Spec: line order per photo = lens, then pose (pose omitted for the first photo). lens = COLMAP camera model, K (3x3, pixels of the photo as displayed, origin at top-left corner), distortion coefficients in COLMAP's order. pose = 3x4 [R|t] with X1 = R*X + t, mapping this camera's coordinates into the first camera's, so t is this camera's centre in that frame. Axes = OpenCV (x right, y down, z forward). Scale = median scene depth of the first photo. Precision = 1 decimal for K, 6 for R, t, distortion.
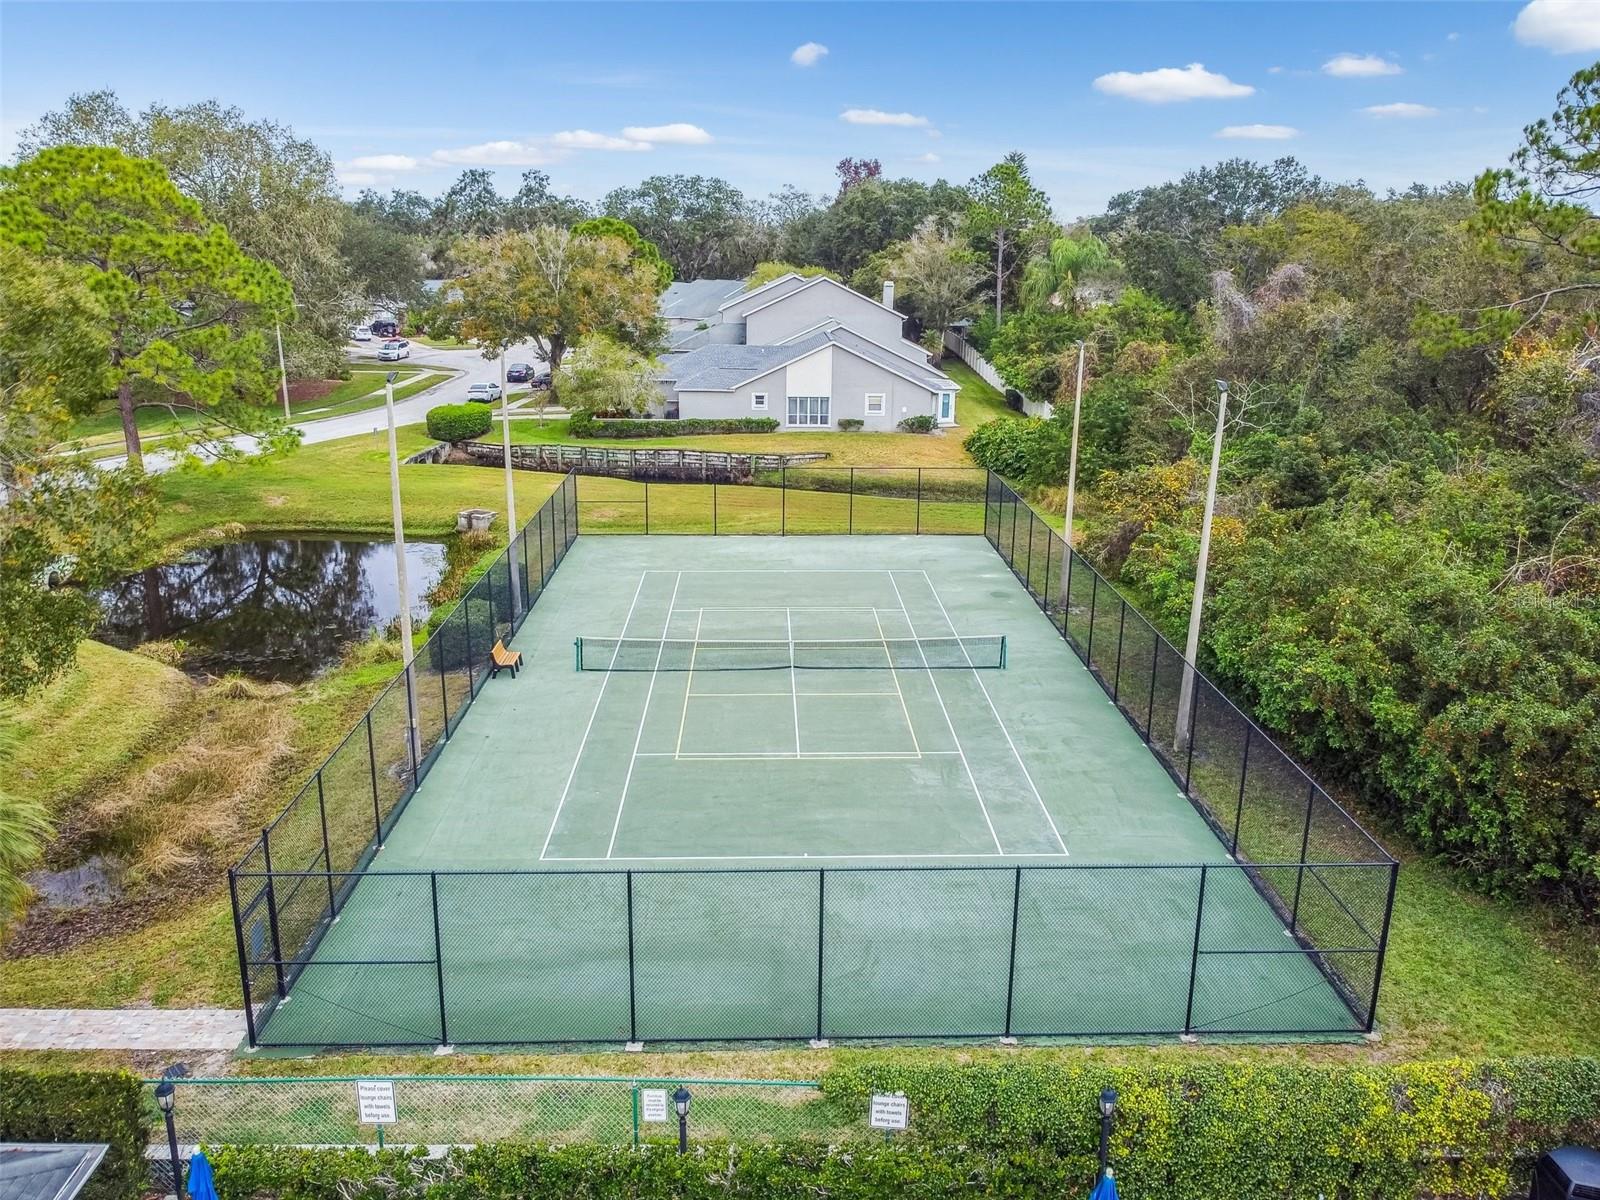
lens RADIAL K [[1254.7, 0, 803.9], [0, 1254.7, 601.6], [0, 0, 1]] dist [-0.006312, -0.004030]
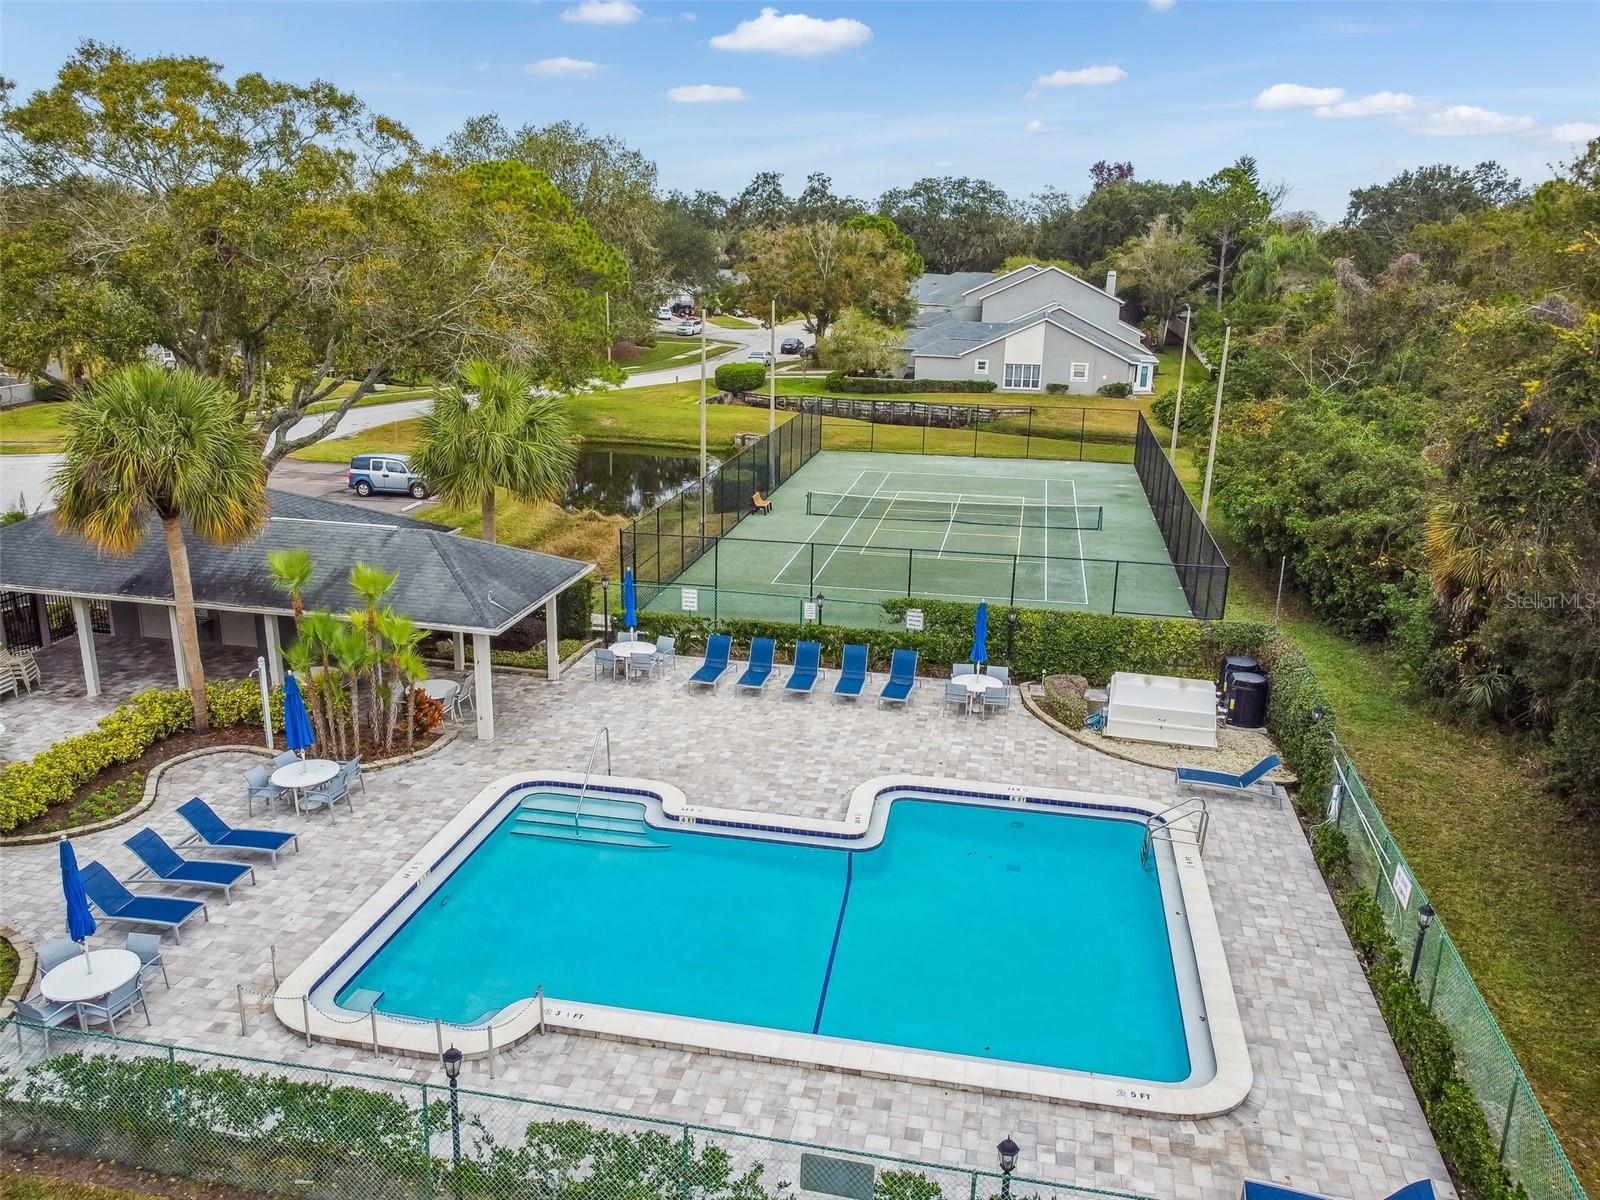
lens RADIAL K [[1254.7, 0, 794.3], [0, 1254.7, 603.1], [0, 0, 1]] dist [-0.006312, -0.004030]
pose [[0.974967, 0.068591, -0.211506, 0.055036], [-0.068261, 0.997628, 0.008870, 0.063549], [0.211613, 0.005789, 0.977336, -0.199633]]
